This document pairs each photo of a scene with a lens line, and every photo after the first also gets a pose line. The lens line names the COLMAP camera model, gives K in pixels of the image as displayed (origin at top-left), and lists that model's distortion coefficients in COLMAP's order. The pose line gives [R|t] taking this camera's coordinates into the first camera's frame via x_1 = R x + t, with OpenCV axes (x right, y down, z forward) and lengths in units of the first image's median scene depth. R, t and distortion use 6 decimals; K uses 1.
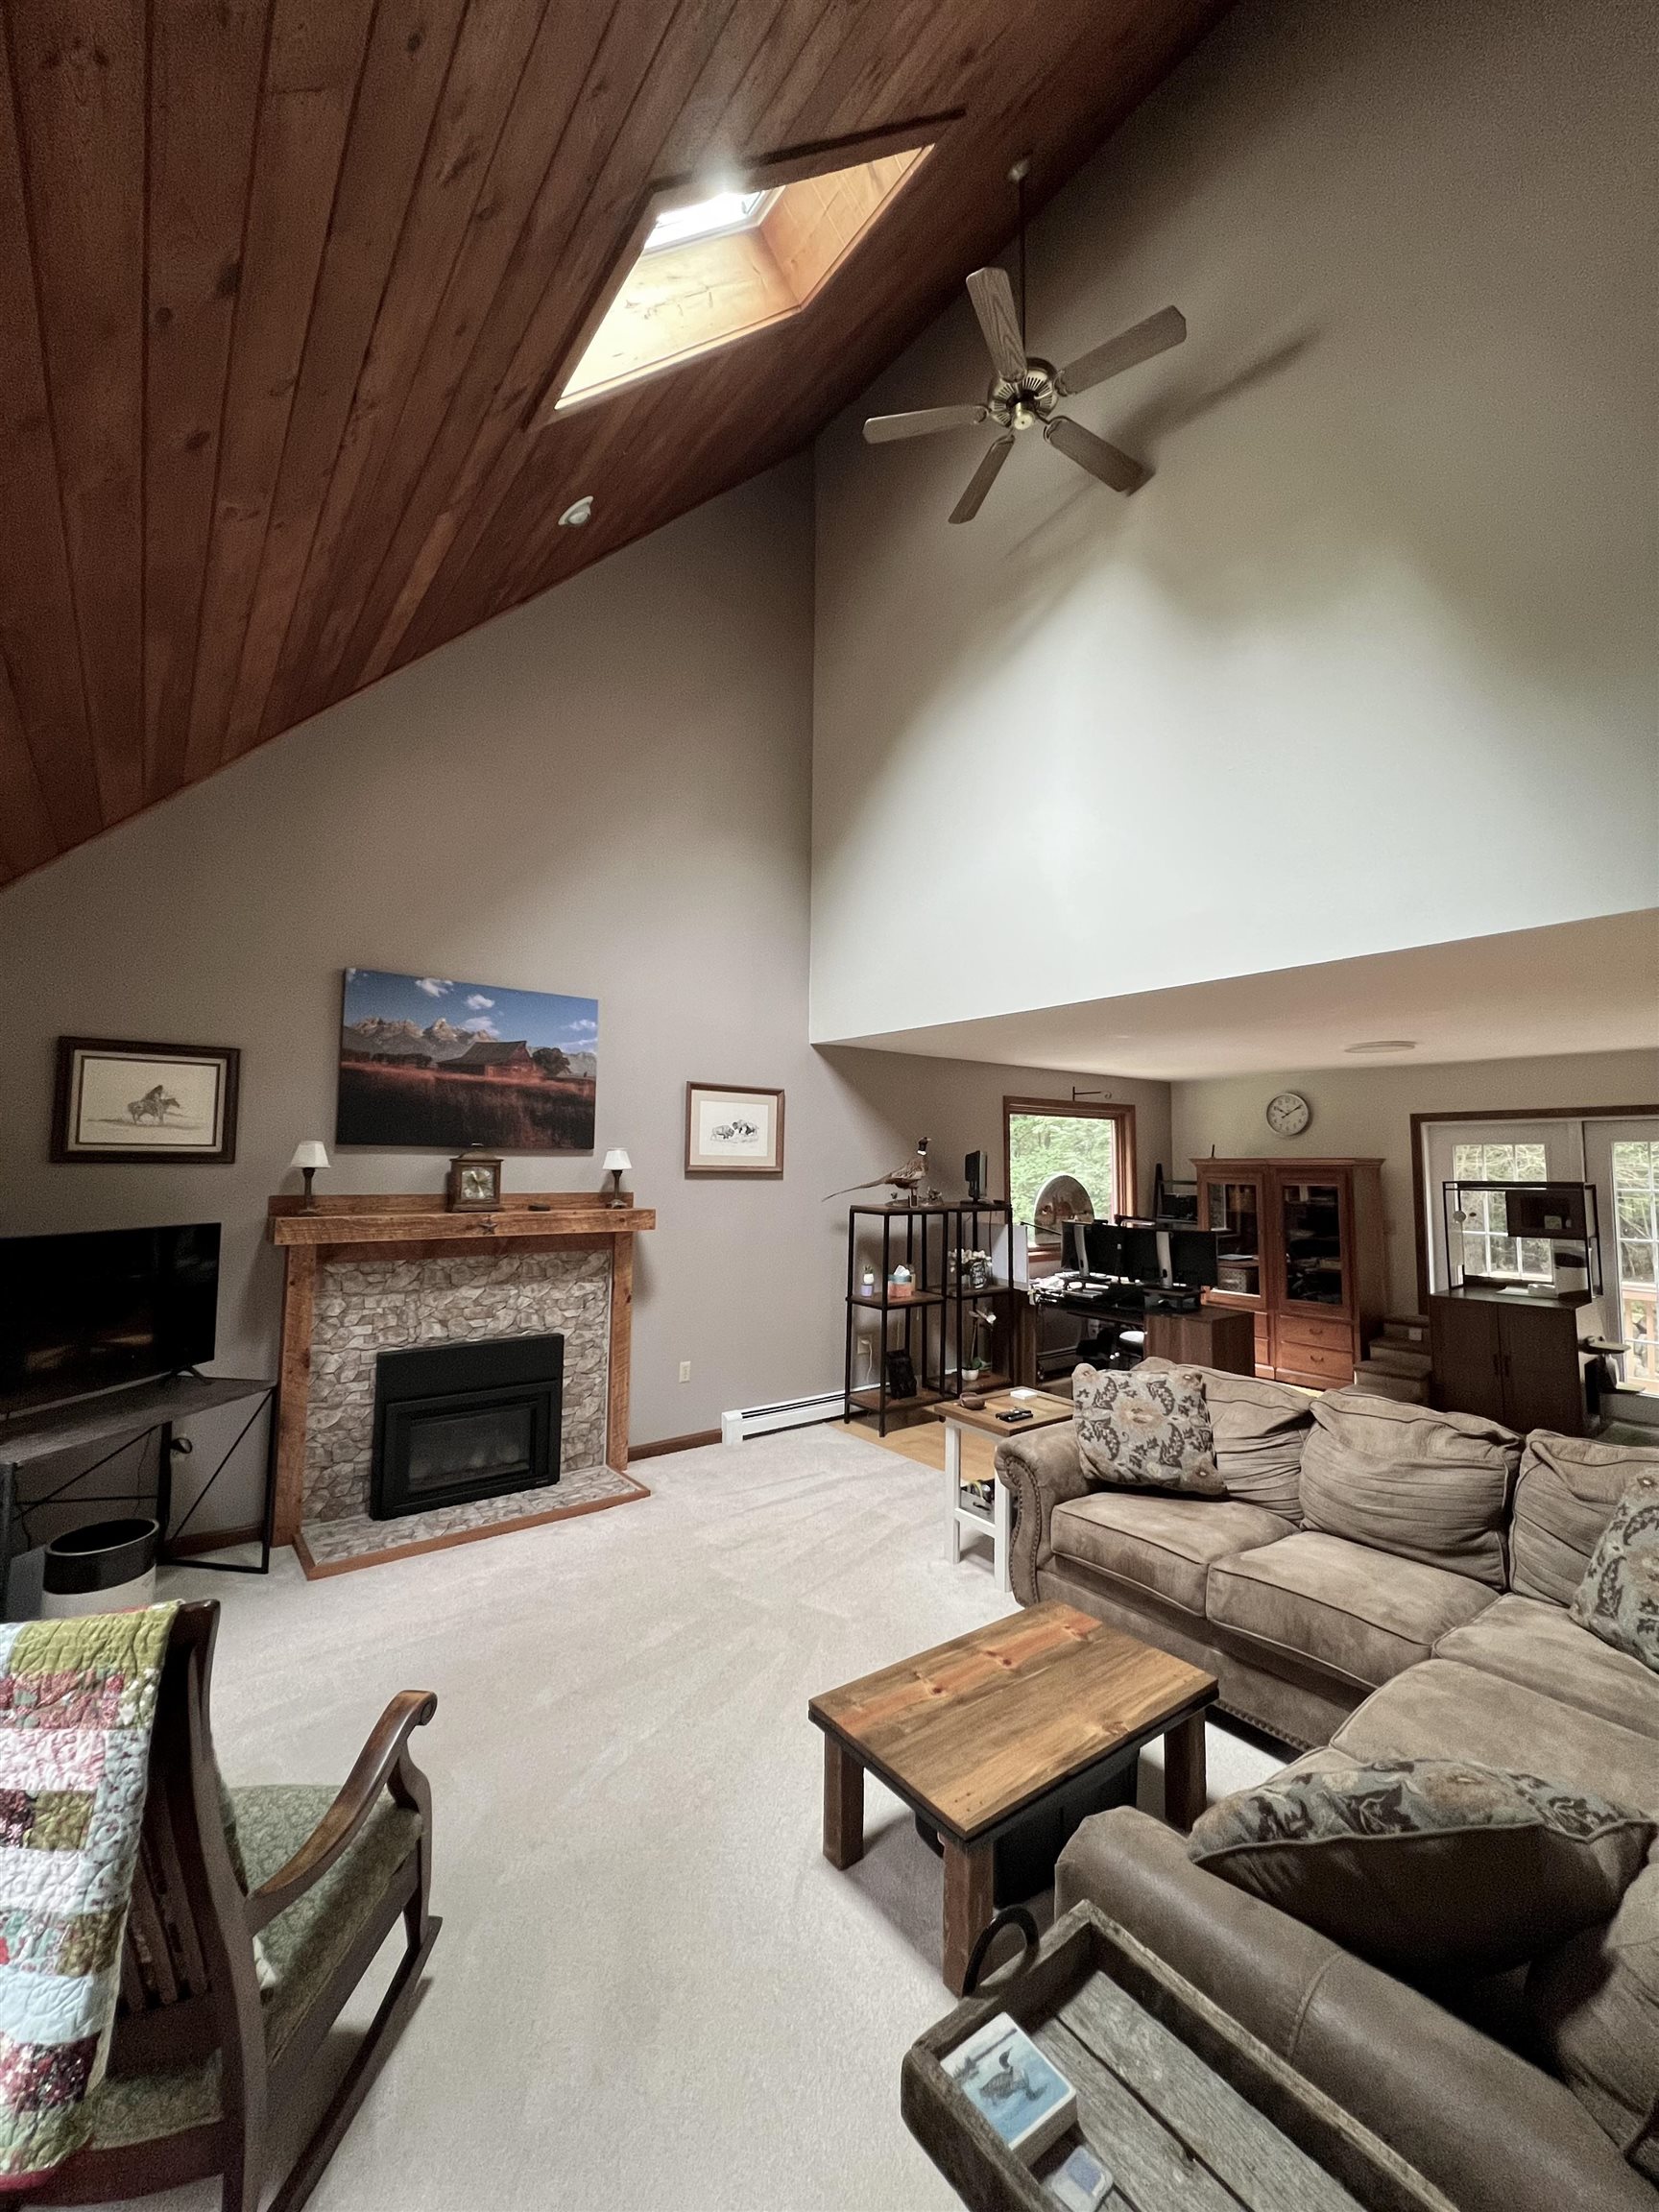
lens RADIAL K [[886.3, 0, 835.1], [0, 886.3, 1105.8], [0, 0, 1]] dist [0.001782, -0.000007]
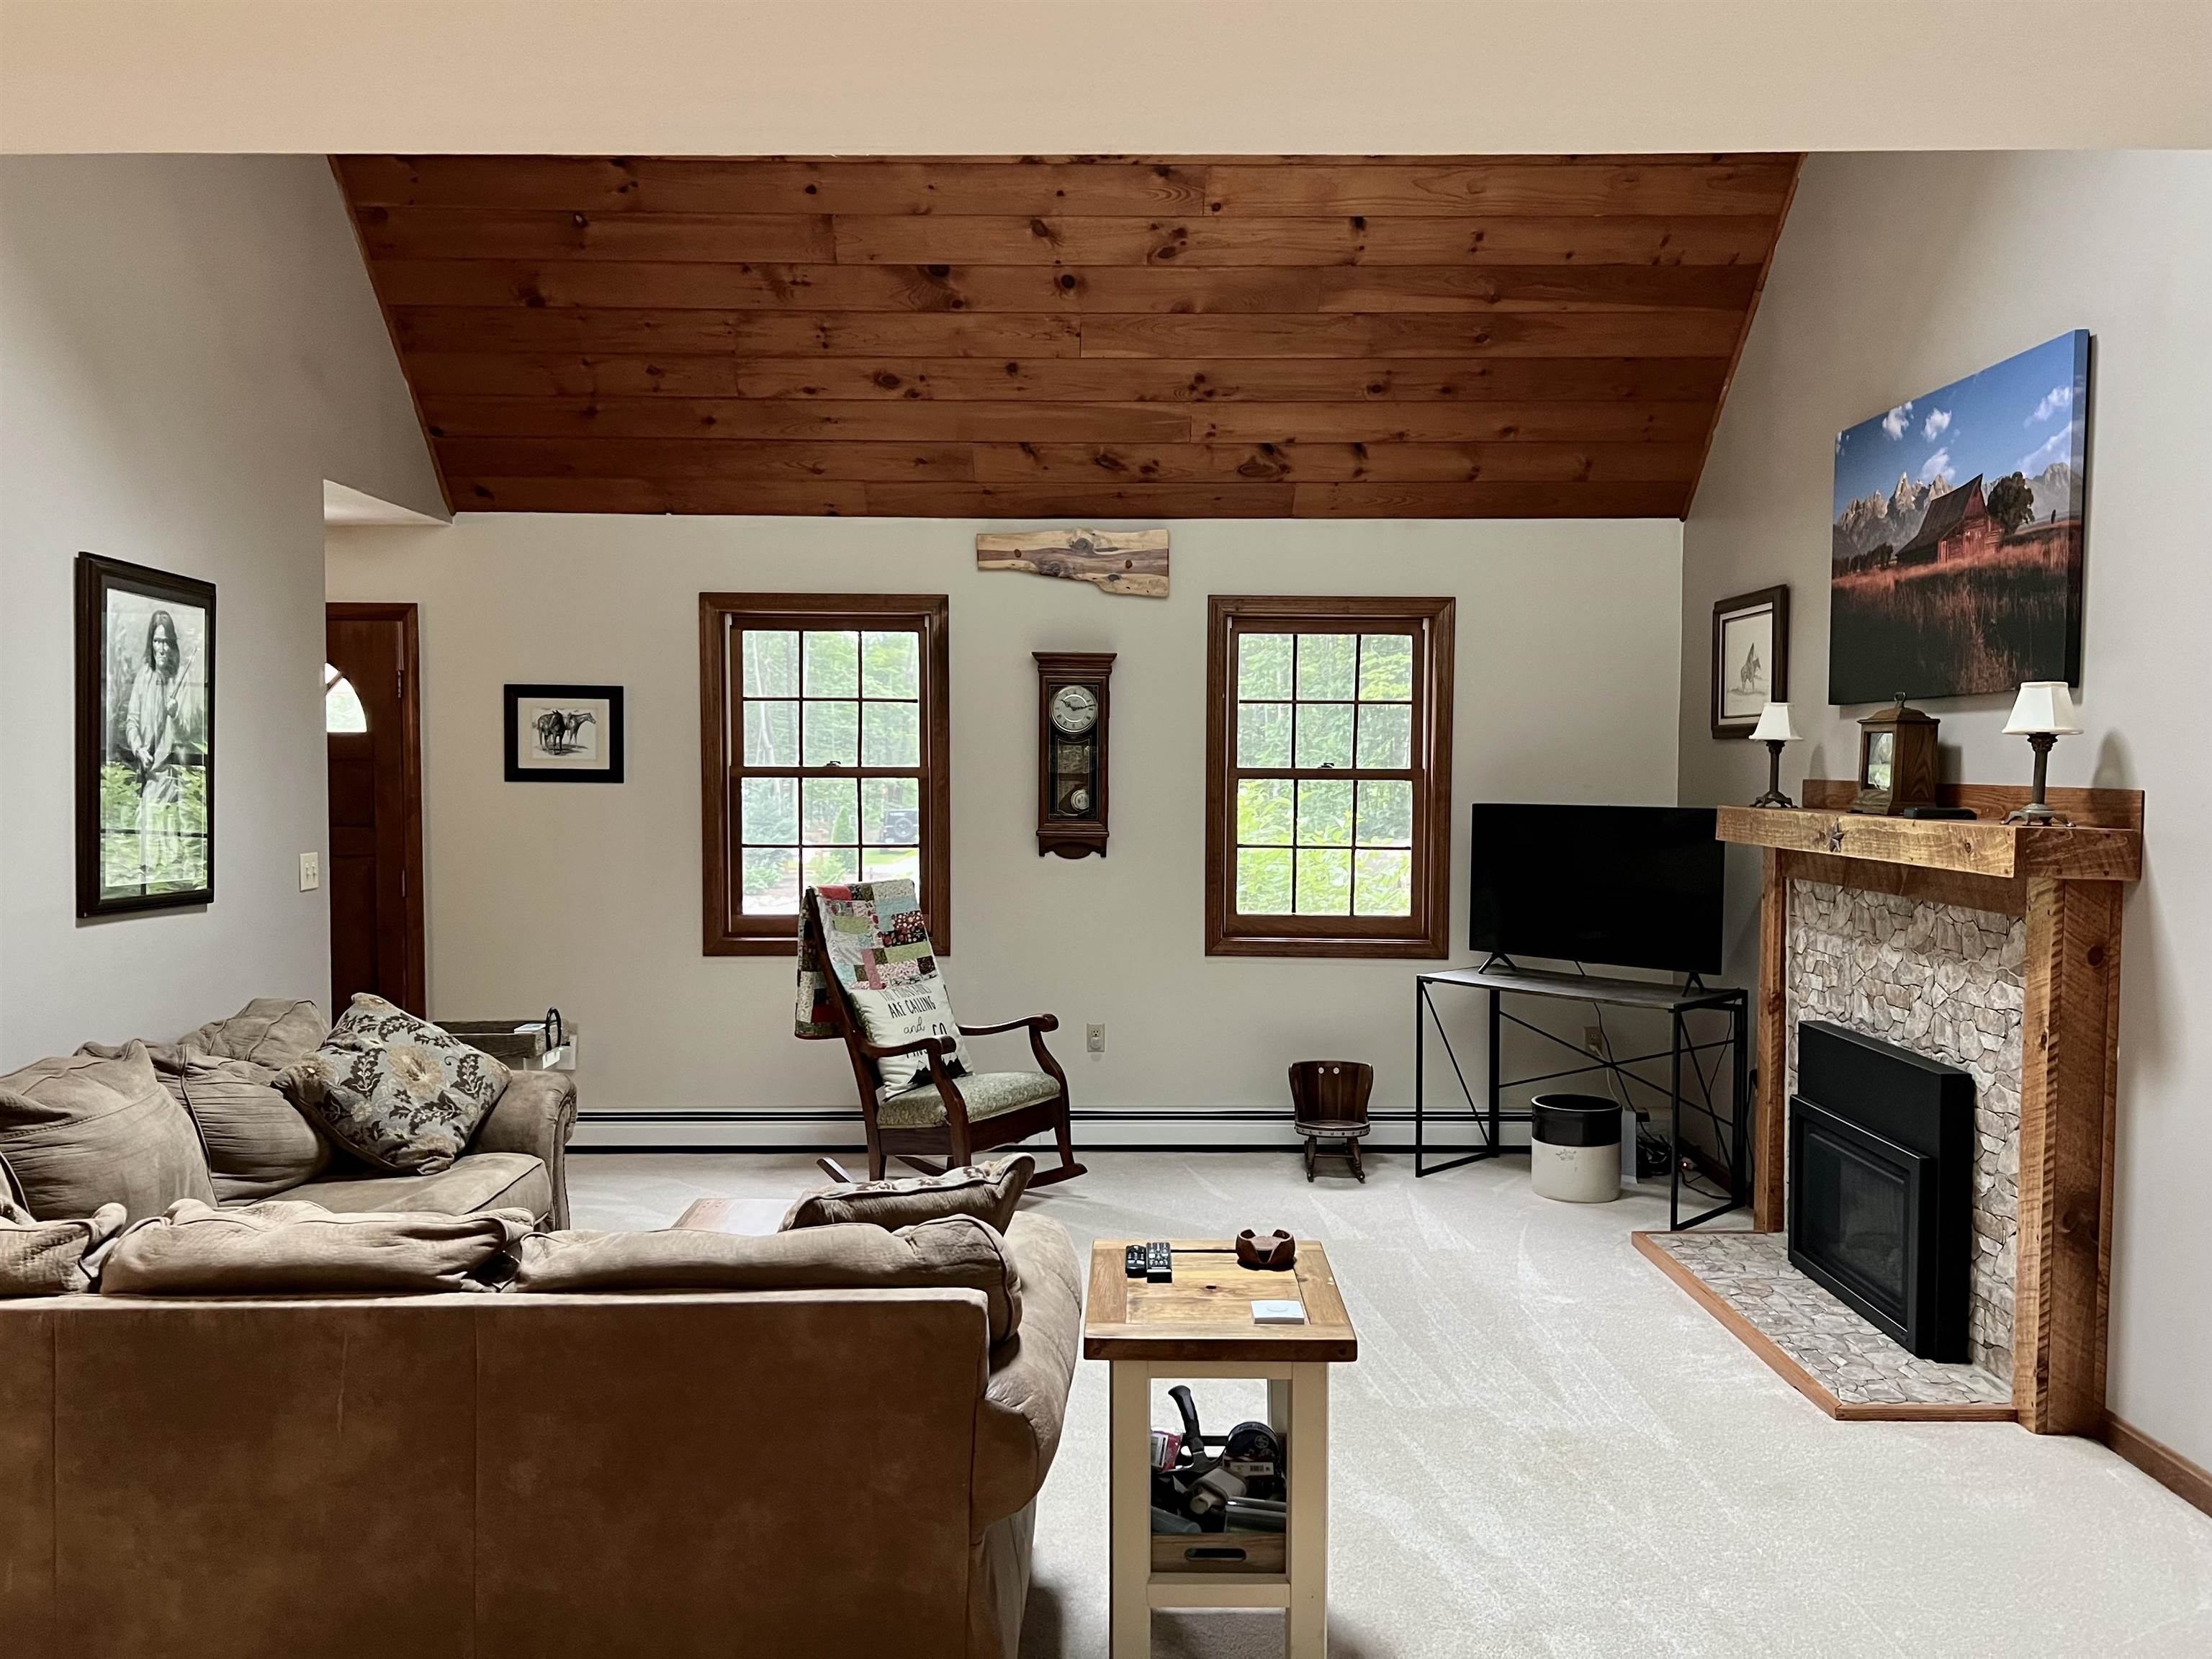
lens RADIAL K [[1664.7, 0, 1111.6], [0, 1664.7, 839.0], [0, 0, 1]] dist [0.064111, -0.024859]
pose [[-0.596523, 0.028089, -0.802104, 0.749709], [0.048025, 0.998846, -0.000738, 0.114094], [0.801158, -0.038961, -0.597184, 1.261318]]
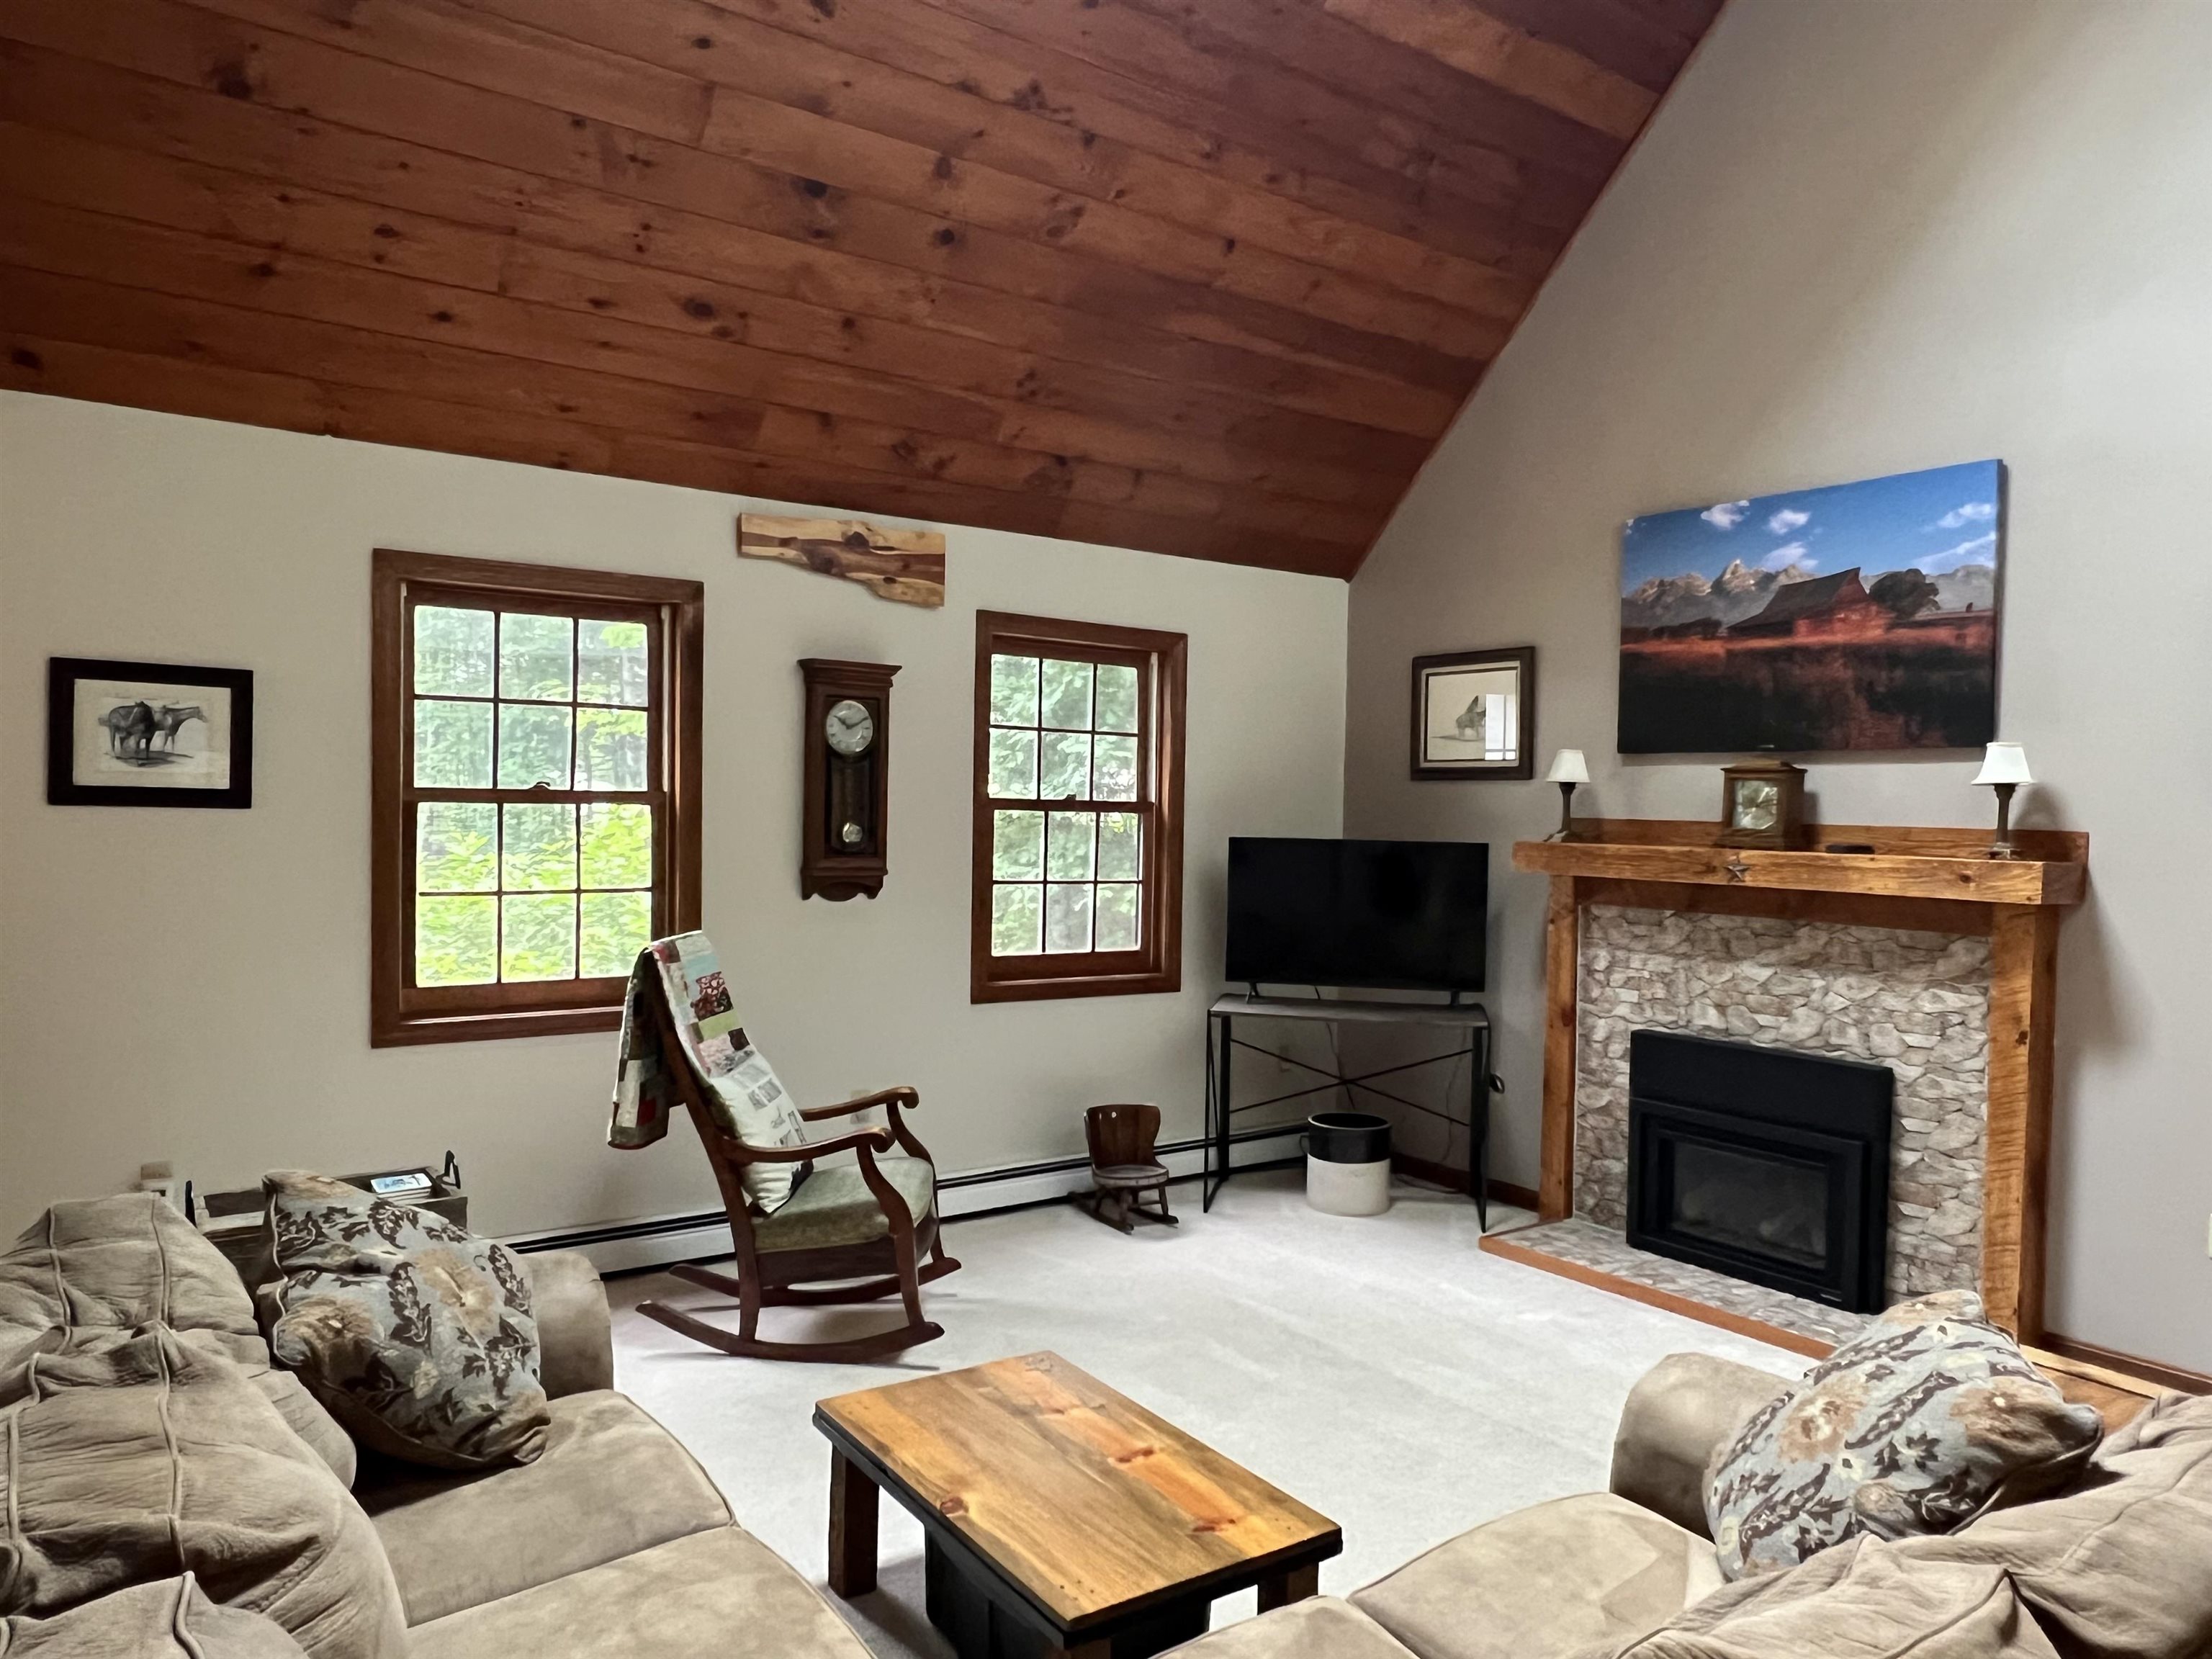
lens RADIAL K [[1488.5, 0, 1095.6], [0, 1488.5, 840.3], [0, 0, 1]] dist [0.006587, 0.005229]
pose [[-0.038516, 0.018501, -0.999087, 0.718757], [0.049953, 0.998614, 0.016567, 0.071655], [0.998009, -0.049269, -0.039387, 0.566780]]
